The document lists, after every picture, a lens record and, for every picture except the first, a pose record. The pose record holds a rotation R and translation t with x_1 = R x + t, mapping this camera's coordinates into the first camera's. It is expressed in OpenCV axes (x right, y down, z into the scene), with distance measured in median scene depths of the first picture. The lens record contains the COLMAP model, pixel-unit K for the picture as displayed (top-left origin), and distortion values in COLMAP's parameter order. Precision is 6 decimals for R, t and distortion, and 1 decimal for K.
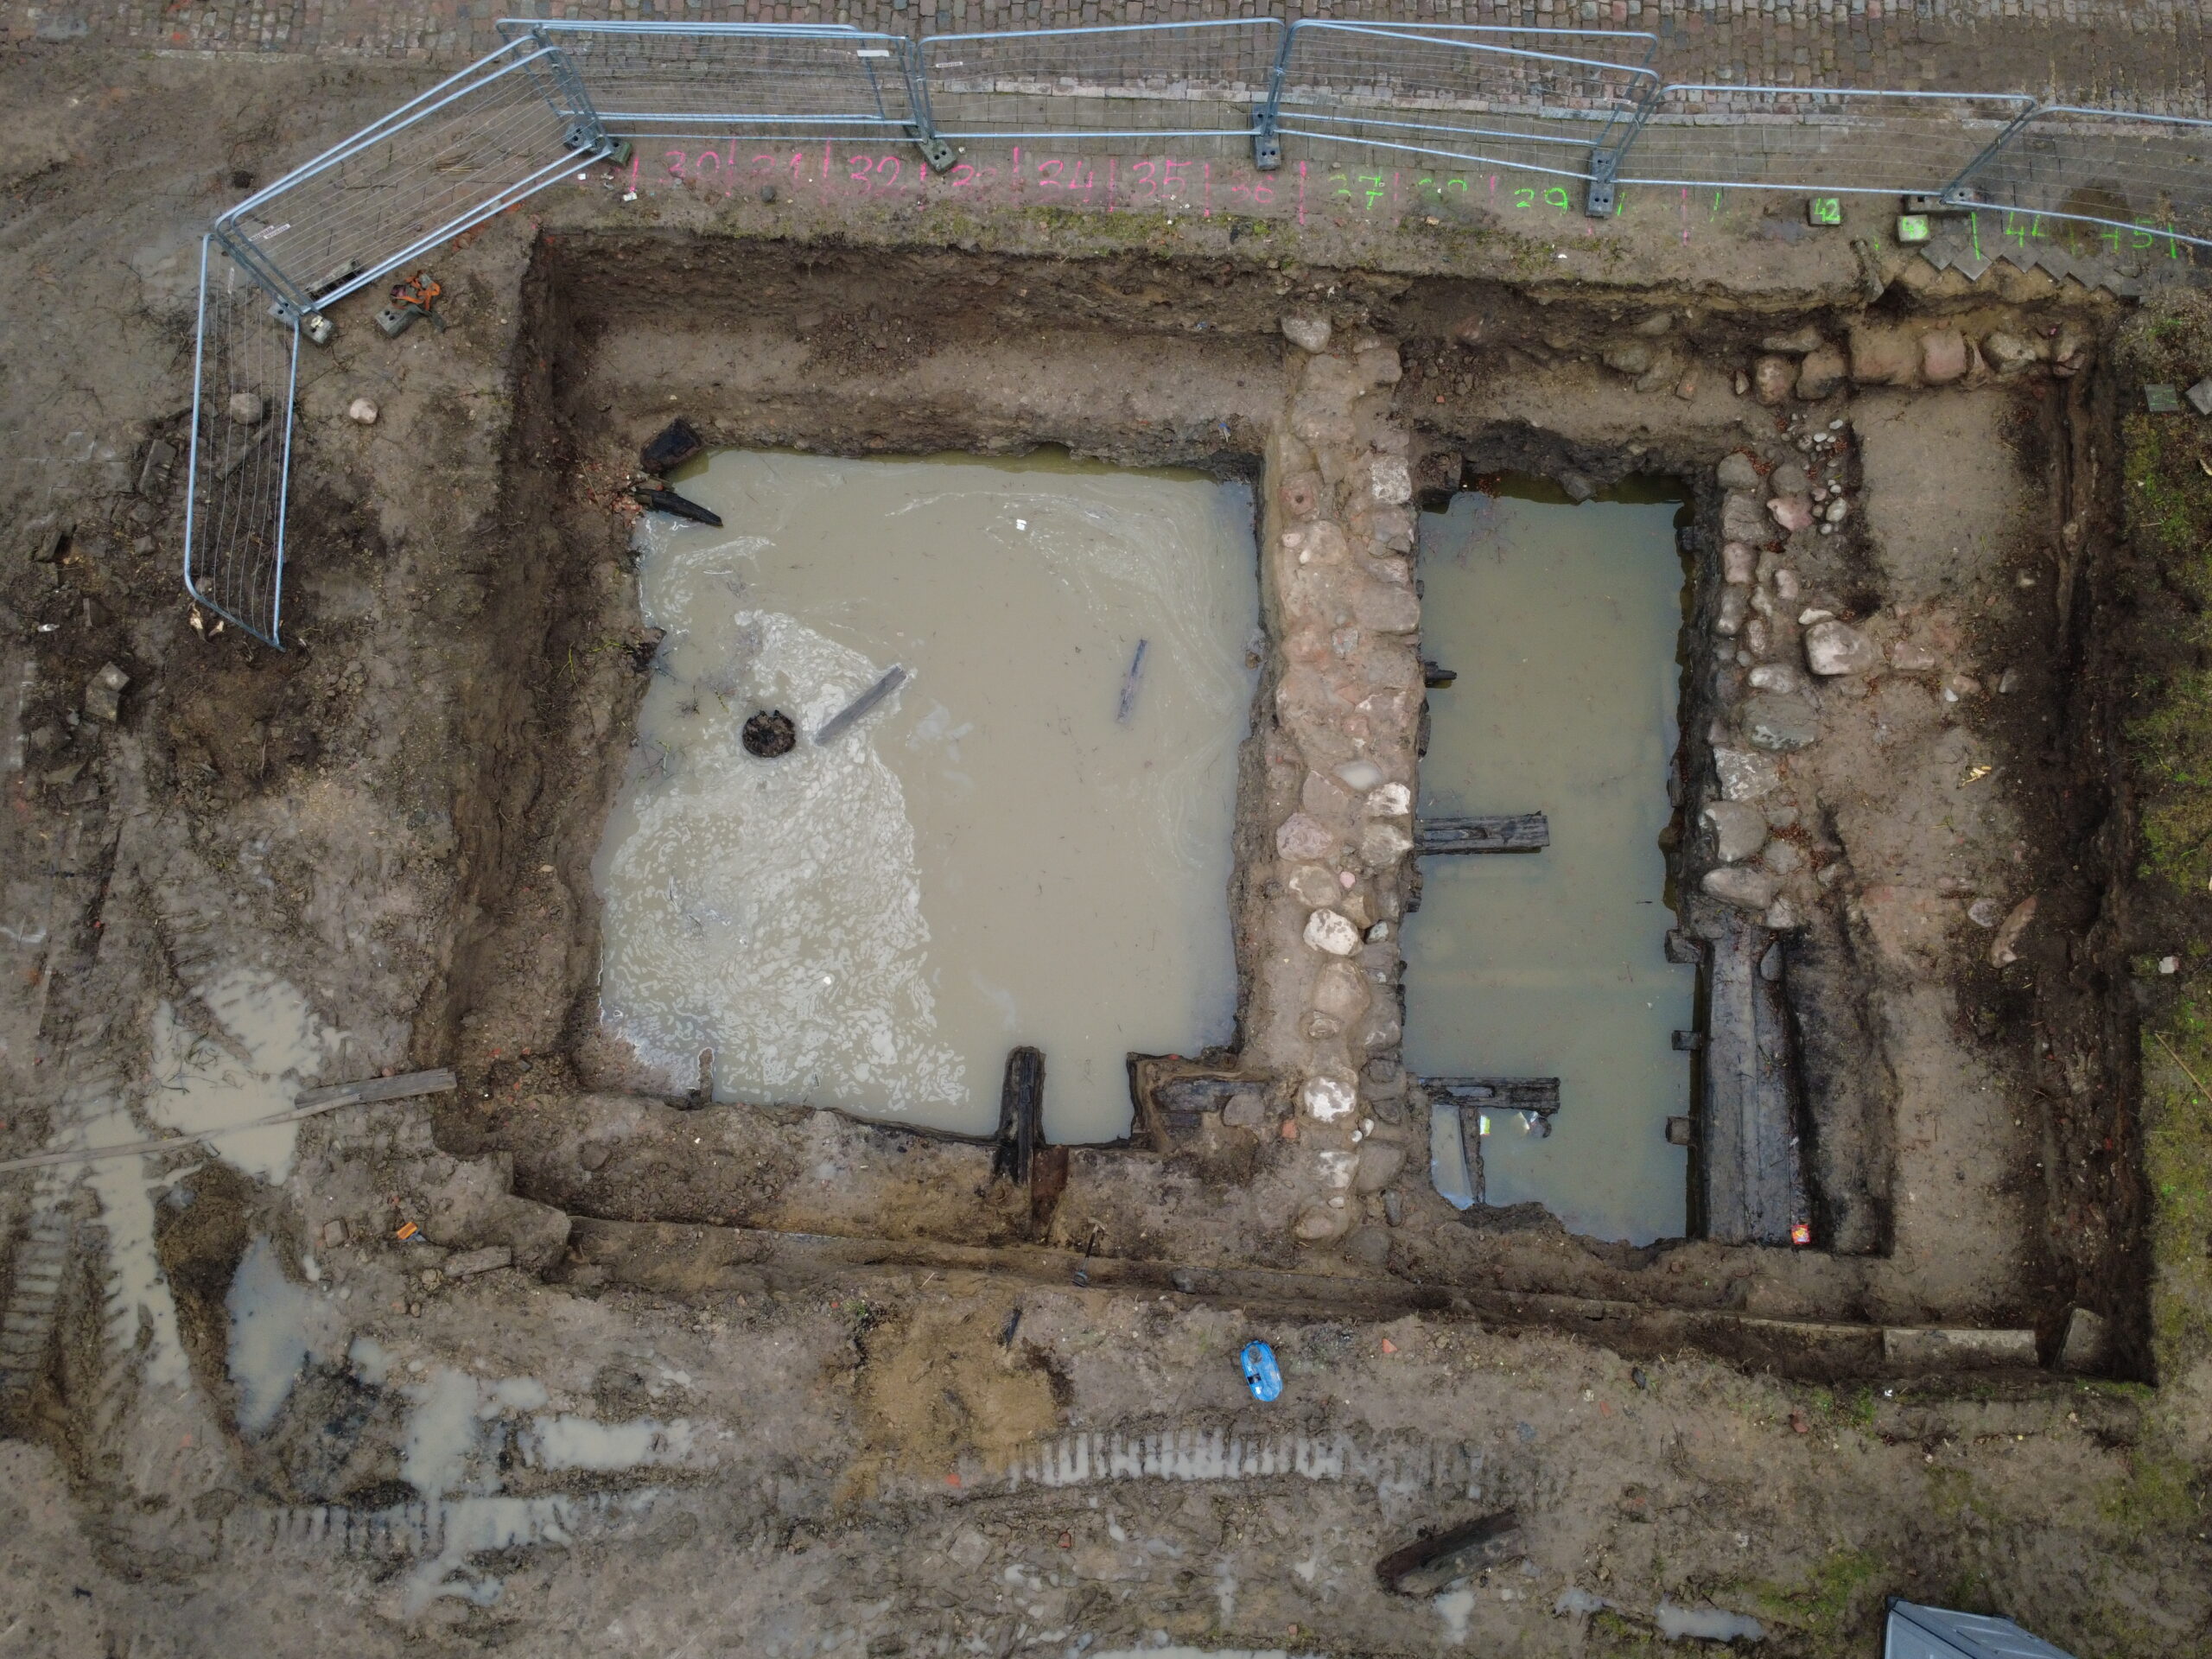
lens RADIAL K [[1616.4, 0, 1106.0], [0, 1616.4, 829.5], [0, 0, 1]] dist [-0.008346, 0.004187]
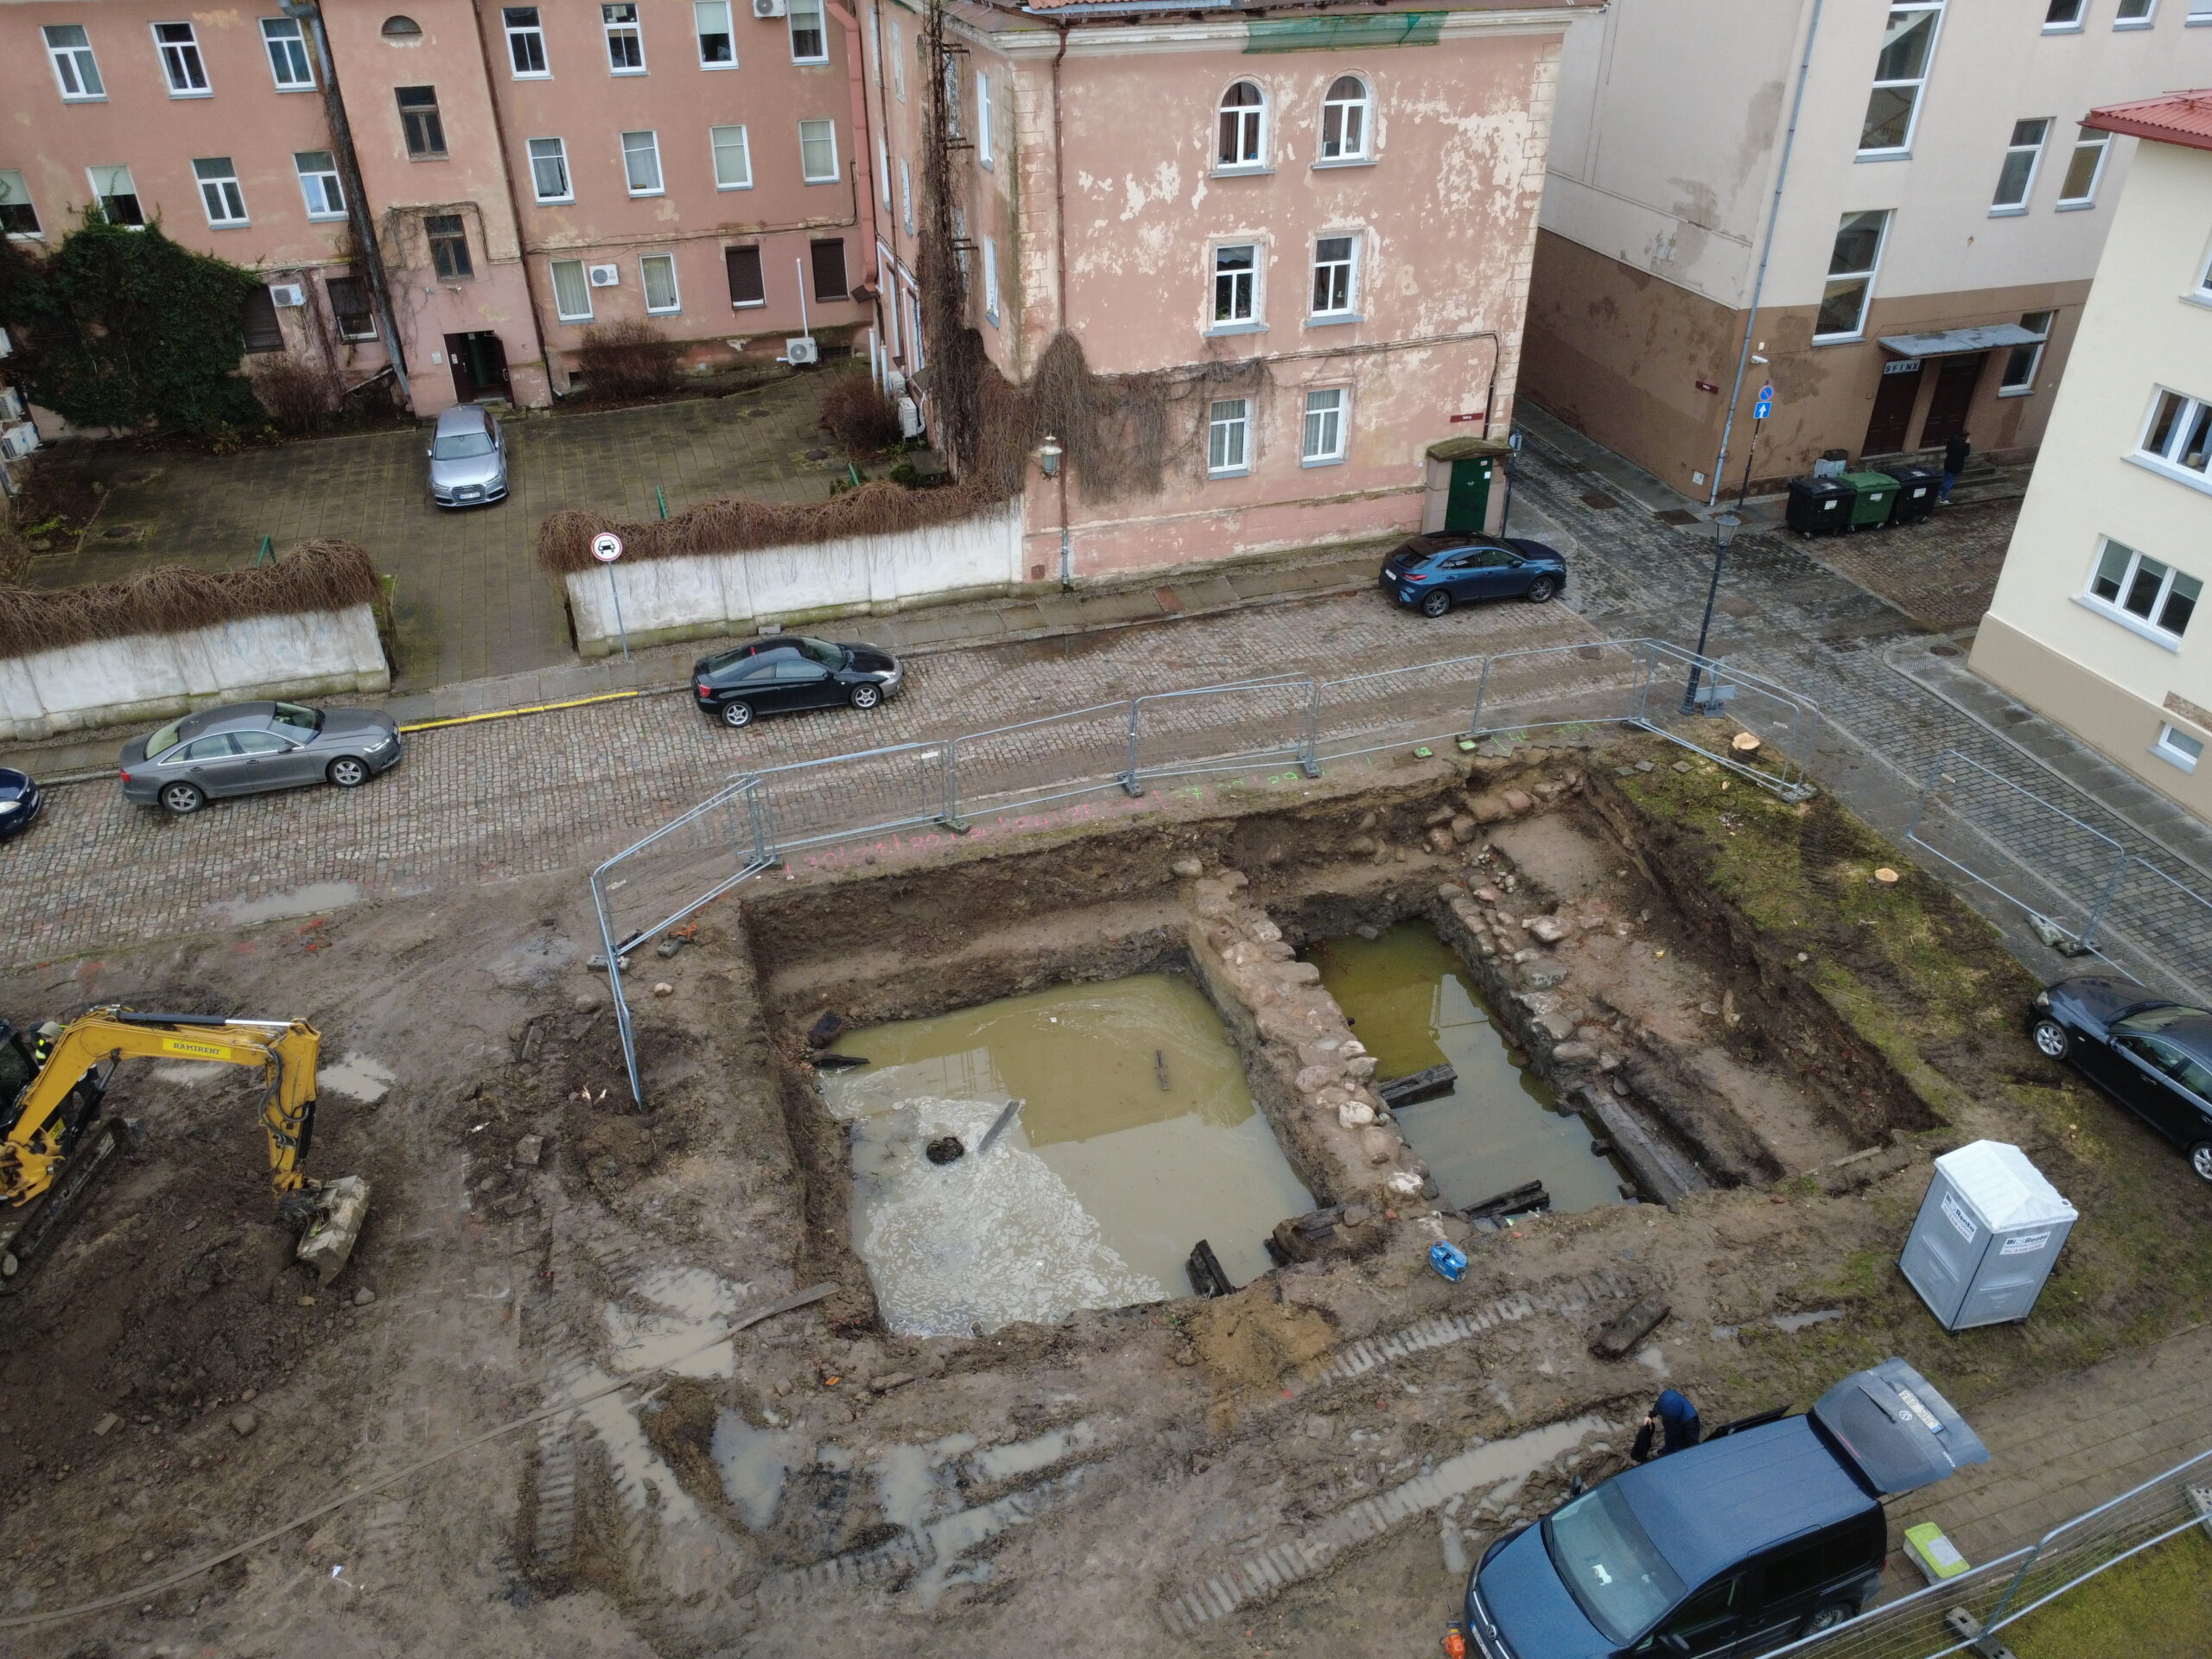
lens RADIAL K [[1616.4, 0, 1106.0], [0, 1616.4, 829.5], [0, 0, 1]] dist [-0.008346, 0.004187]
pose [[0.938835, -0.199539, 0.280666, -0.482587], [0.339523, 0.672581, -0.657540, 0.853542], [-0.057566, 0.712614, 0.699191, -0.250974]]
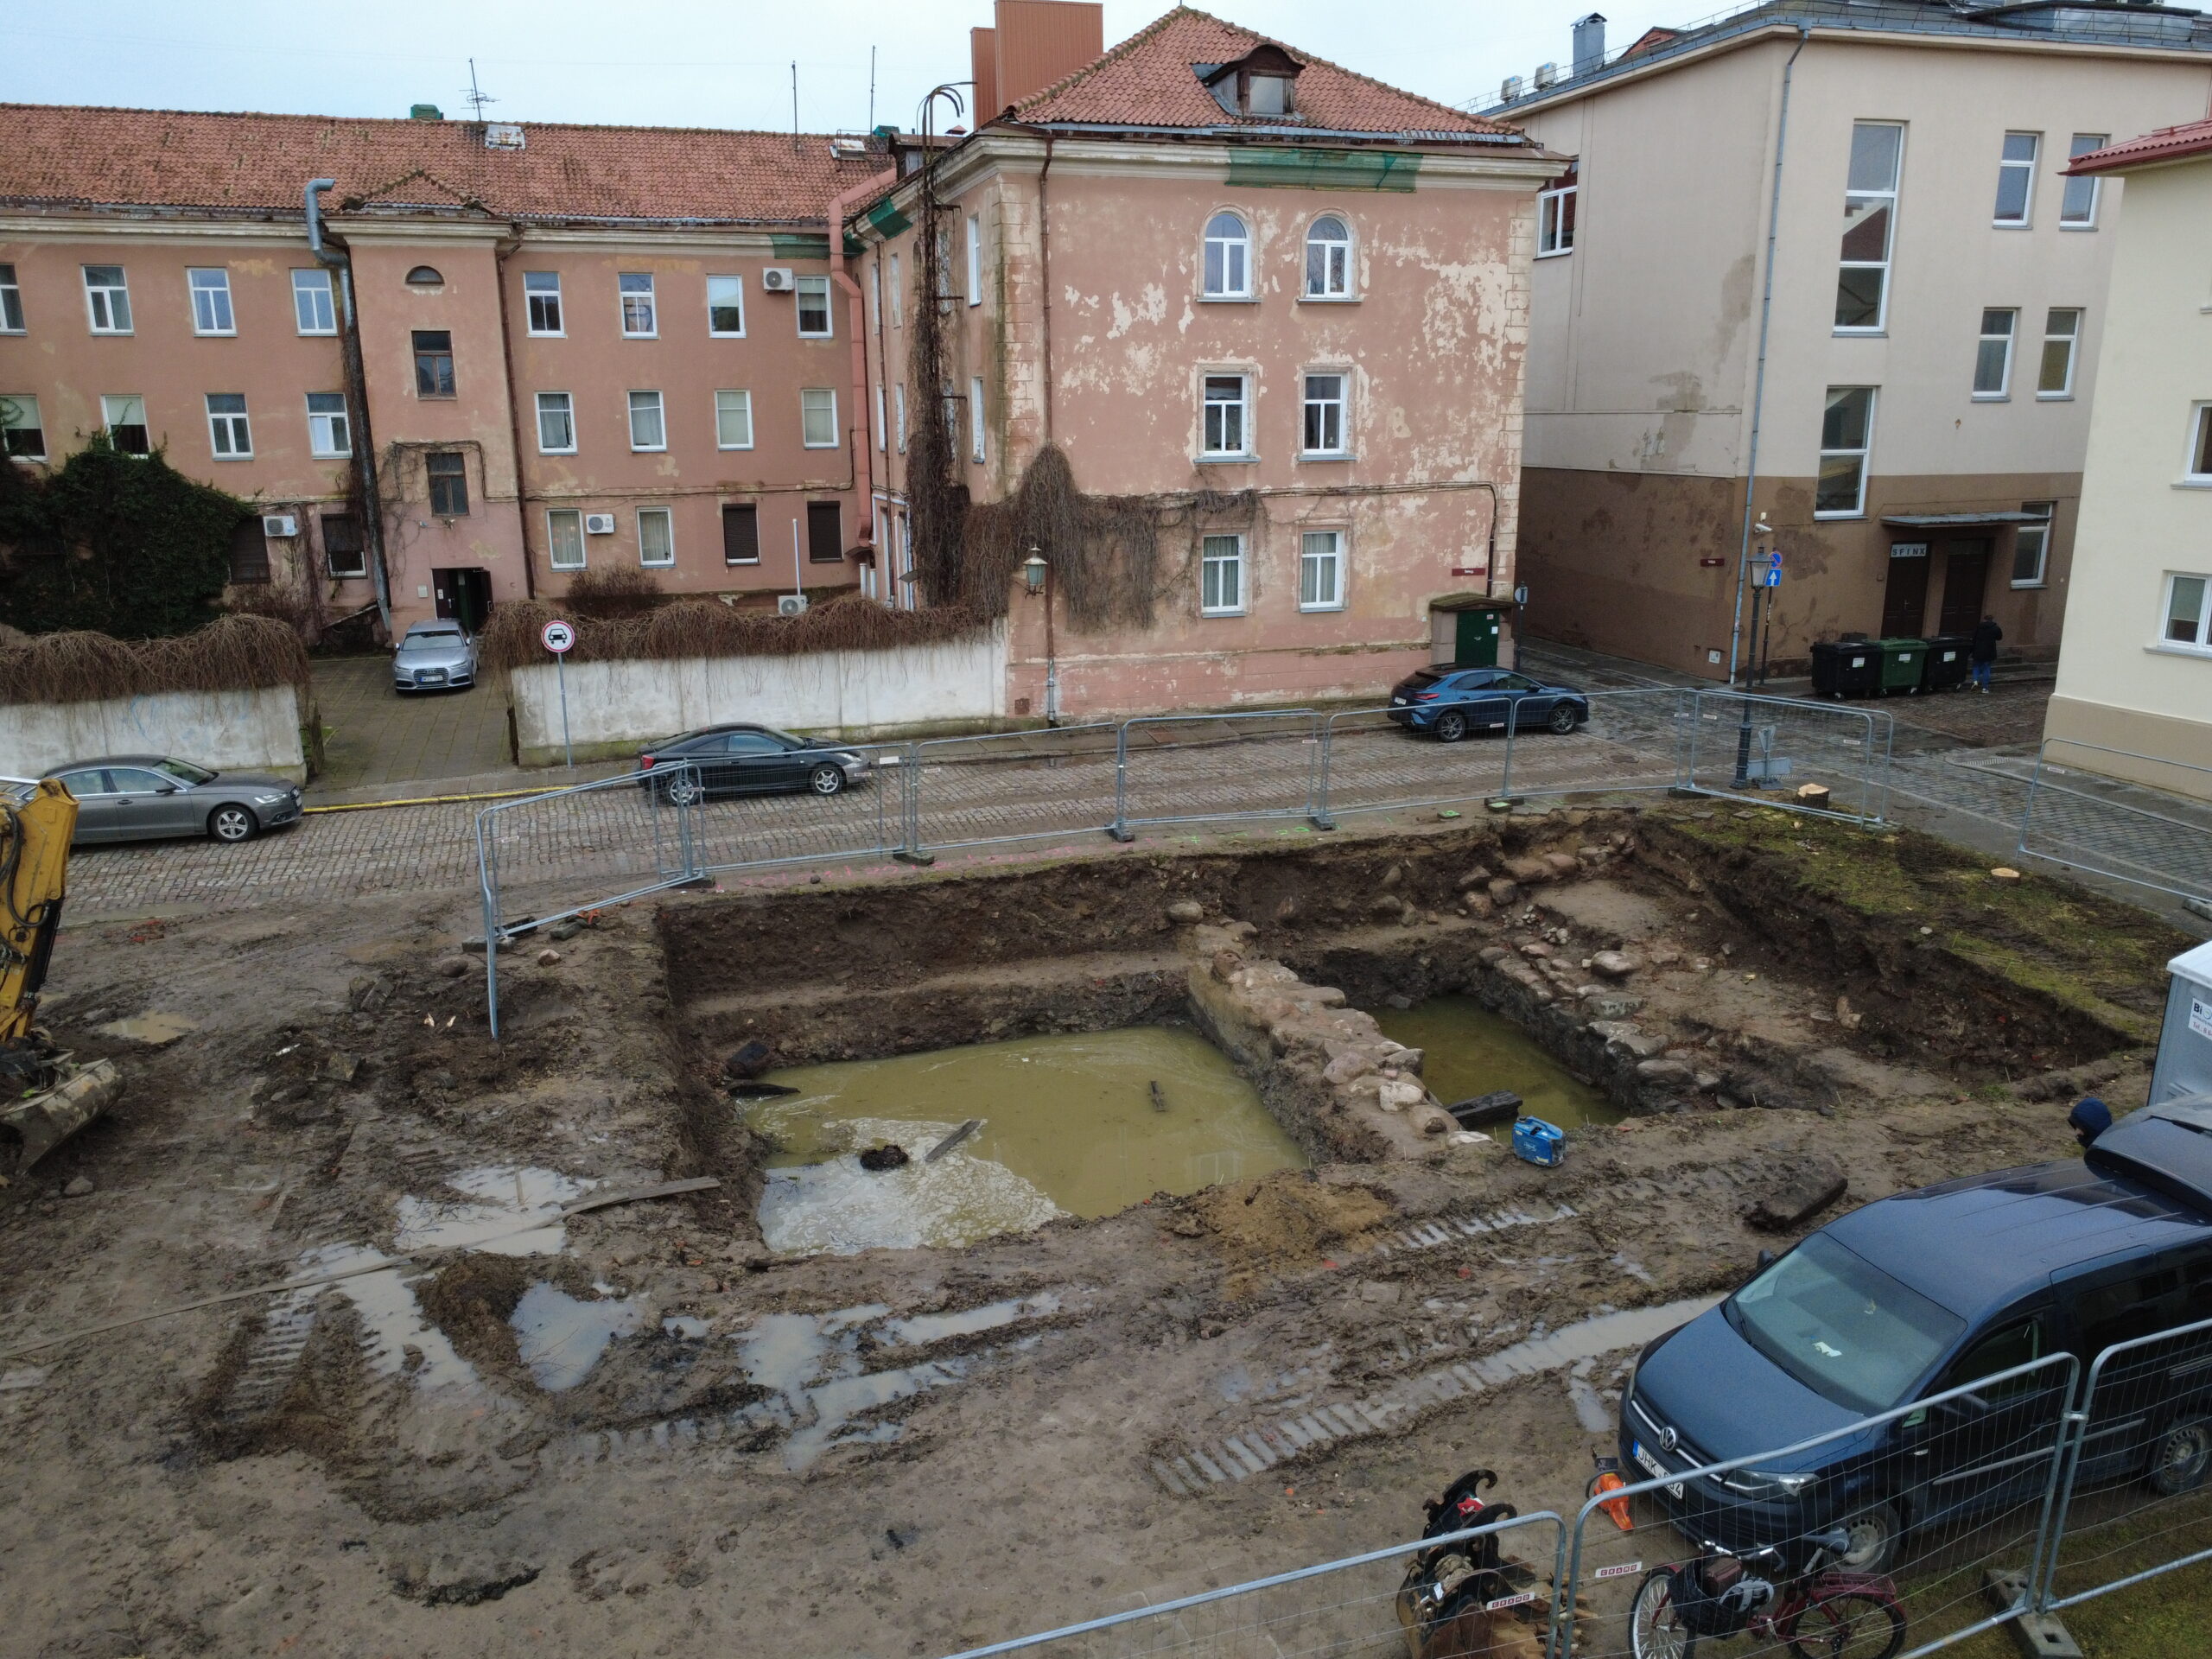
lens RADIAL K [[1616.4, 0, 1106.0], [0, 1616.4, 829.5], [0, 0, 1]] dist [-0.008346, 0.004187]
pose [[0.939079, -0.103692, 0.327687, -0.470923], [0.339658, 0.425796, -0.838648, 0.976015], [-0.052566, 0.898858, 0.435076, 0.329358]]
